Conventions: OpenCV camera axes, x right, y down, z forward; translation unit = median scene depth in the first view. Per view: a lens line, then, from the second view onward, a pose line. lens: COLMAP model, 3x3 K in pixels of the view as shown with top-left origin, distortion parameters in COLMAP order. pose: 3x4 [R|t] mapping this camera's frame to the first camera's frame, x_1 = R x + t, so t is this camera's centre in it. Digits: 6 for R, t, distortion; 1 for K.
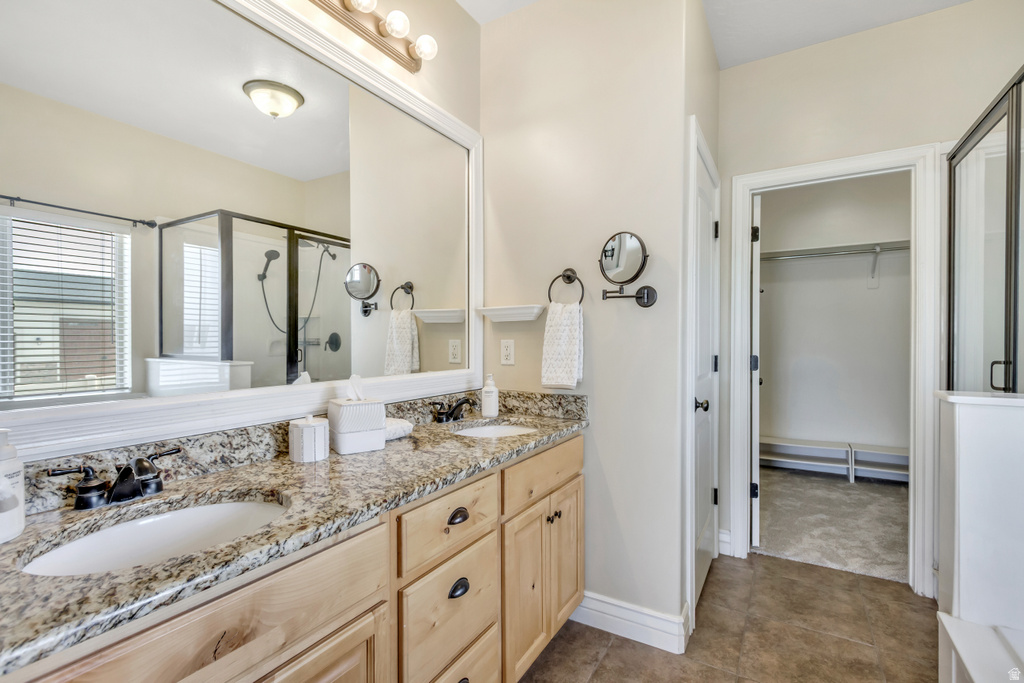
lens RADIAL K [[470.0, 0, 511.5], [0, 470.0, 346.2], [0, 0, 1]] dist [0.005084, -0.001063]
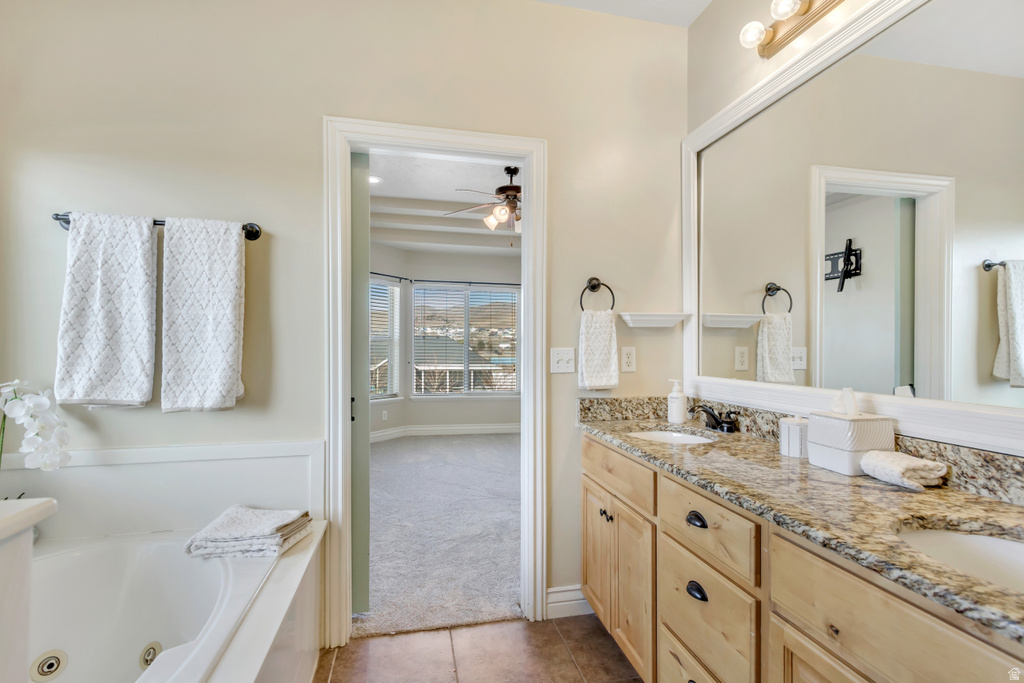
lens RADIAL K [[470.0, 0, 512.2], [0, 470.0, 344.1], [0, 0, 1]] dist [0.005084, -0.001063]
pose [[-0.726465, -0.002803, -0.687198, 0.866347], [-0.012048, 0.999890, 0.008659, -0.019797], [0.687098, 0.014570, -0.726419, 1.449851]]
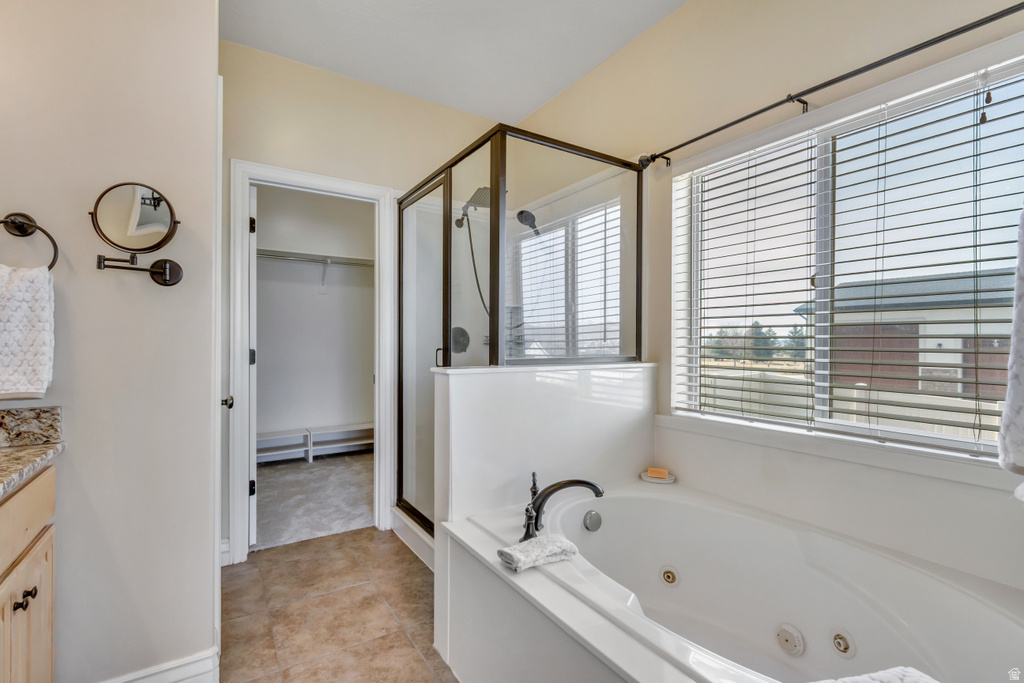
lens RADIAL K [[470.0, 0, 515.0], [0, 470.0, 344.6], [0, 0, 1]] dist [0.005084, -0.001063]
pose [[0.441538, 0.000729, 0.897242, -0.139971], [0.004147, 0.999987, -0.002854, 0.017766], [-0.897233, 0.004981, 0.441529, 0.092850]]
